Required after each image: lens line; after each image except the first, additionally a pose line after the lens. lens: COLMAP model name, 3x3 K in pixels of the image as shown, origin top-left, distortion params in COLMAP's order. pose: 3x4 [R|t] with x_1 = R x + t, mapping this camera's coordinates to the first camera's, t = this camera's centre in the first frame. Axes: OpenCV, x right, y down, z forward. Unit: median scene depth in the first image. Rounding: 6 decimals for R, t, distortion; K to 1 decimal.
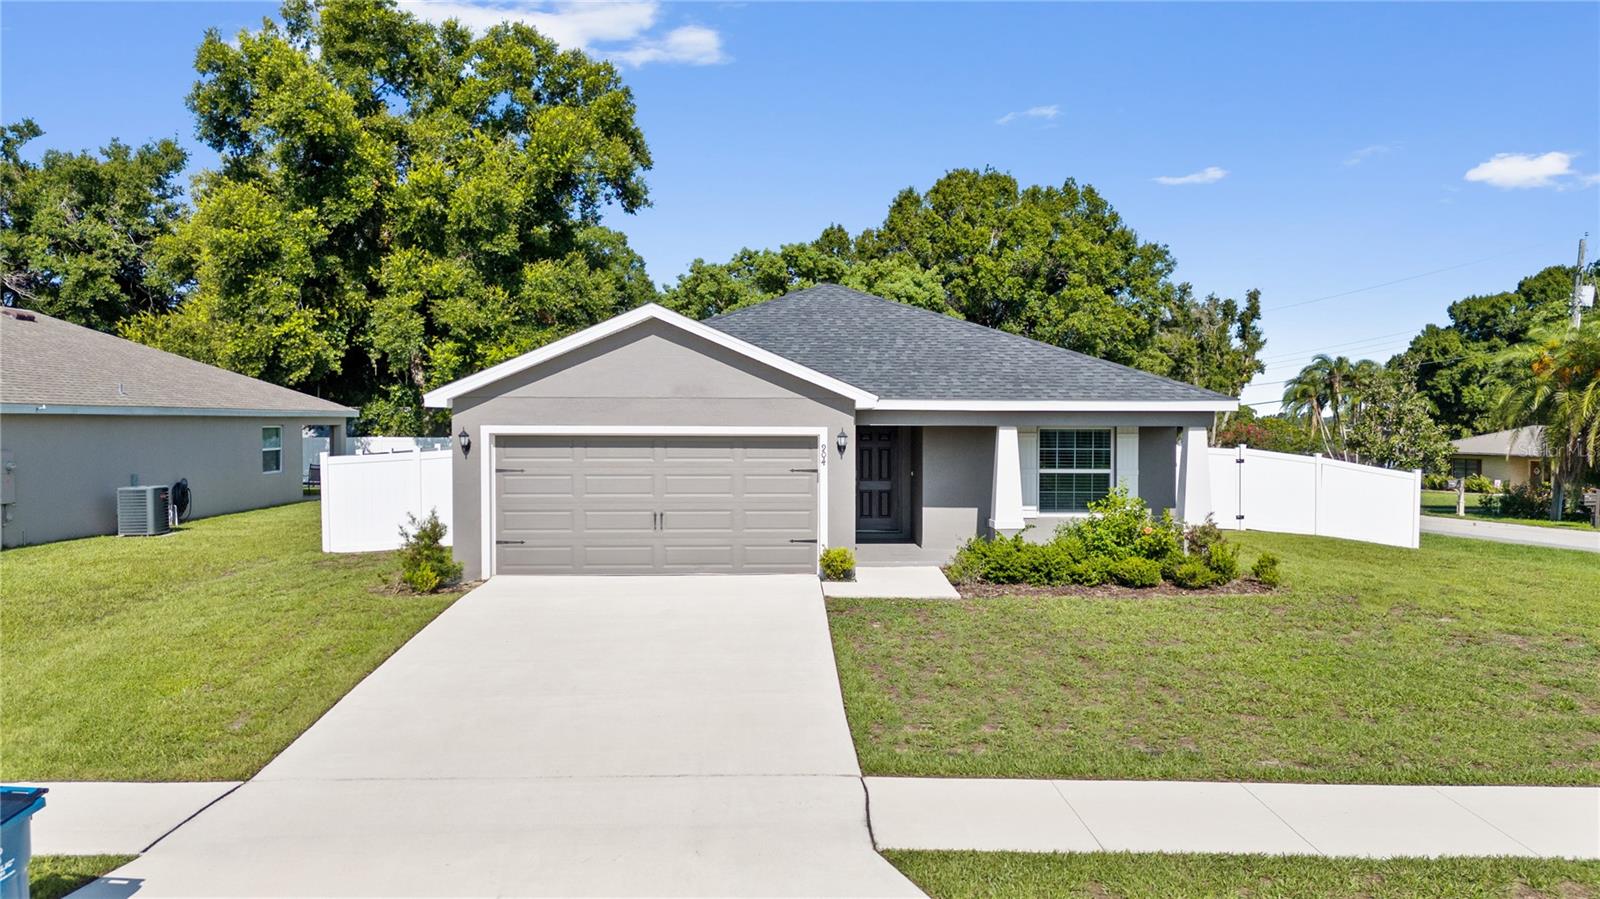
lens RADIAL K [[1176.8, 0, 800.0], [0, 1176.8, 449.5], [0, 0, 1]] dist [0.050111, -0.001357]
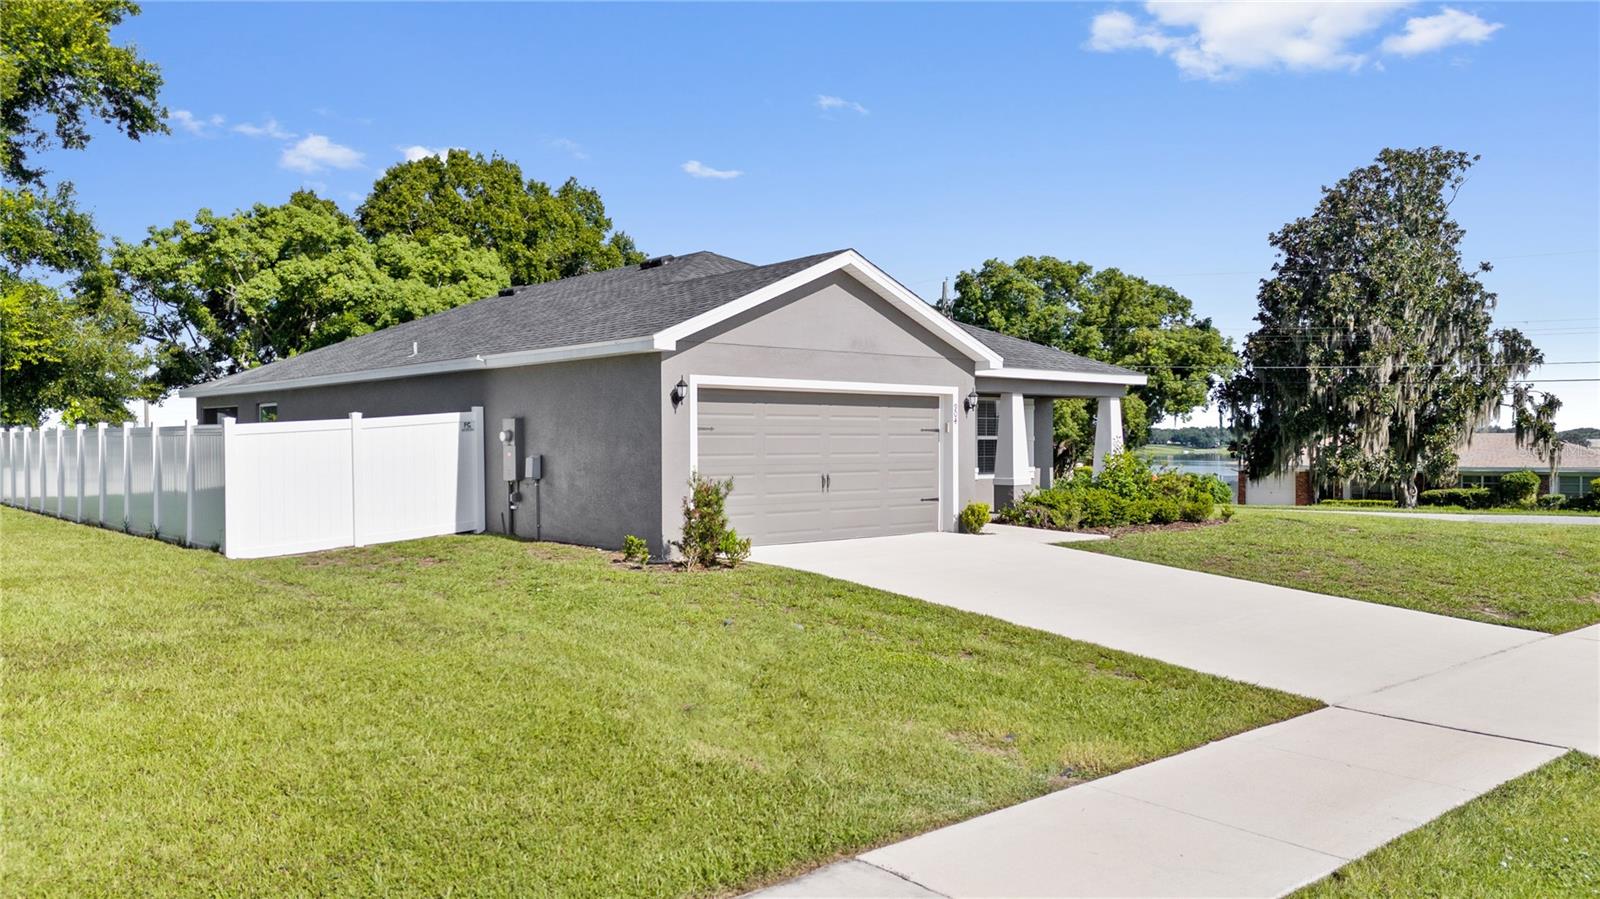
lens RADIAL K [[1185.9, 0, 800.0], [0, 1185.9, 449.5], [0, 0, 1]] dist [0.038514, -0.001728]
pose [[0.764400, -0.009141, 0.644678, -0.356015], [0.019837, 0.999760, -0.009345, 0.020178], [-0.644438, 0.019931, 0.764397, 0.138277]]
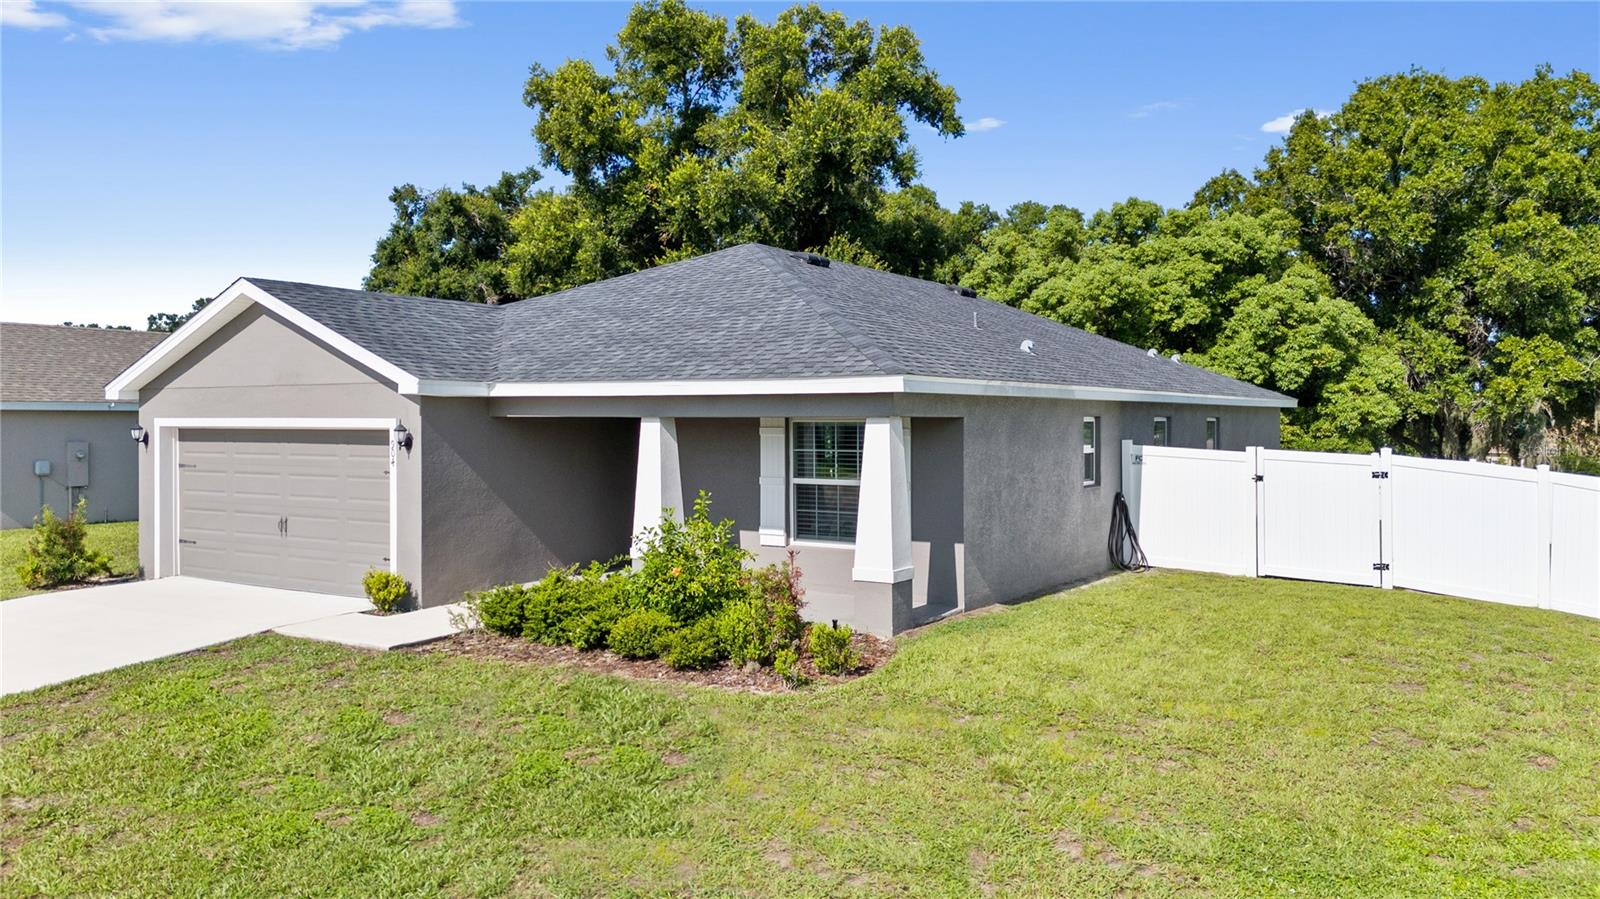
lens RADIAL K [[1176.8, 0, 800.0], [0, 1176.8, 449.5], [0, 0, 1]] dist [0.050111, -0.001357]
pose [[0.831174, 0.010361, -0.555916, 0.329734], [-0.010510, 0.999940, 0.002924, -0.001522], [0.555913, 0.003413, 0.831233, 0.227392]]
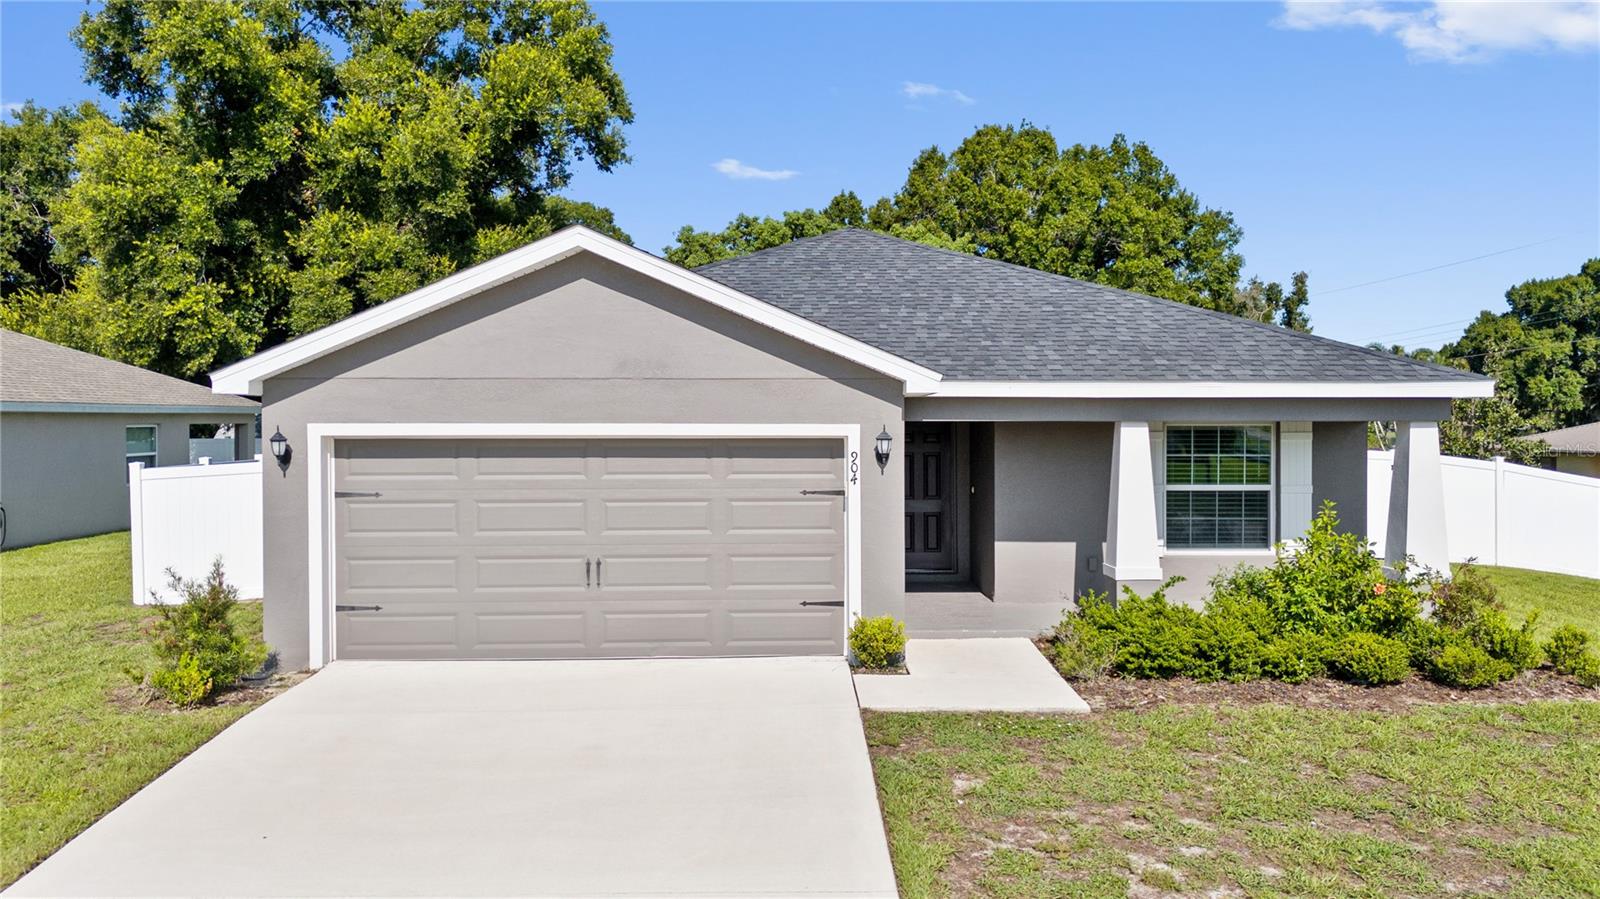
lens RADIAL K [[1176.8, 0, 800.0], [0, 1176.8, 449.5], [0, 0, 1]] dist [0.050111, -0.001357]
pose [[0.999990, -0.003348, -0.002976, -0.003364], [0.003355, 0.999991, 0.002409, -0.003357], [0.002968, -0.002419, 0.999993, 0.174319]]
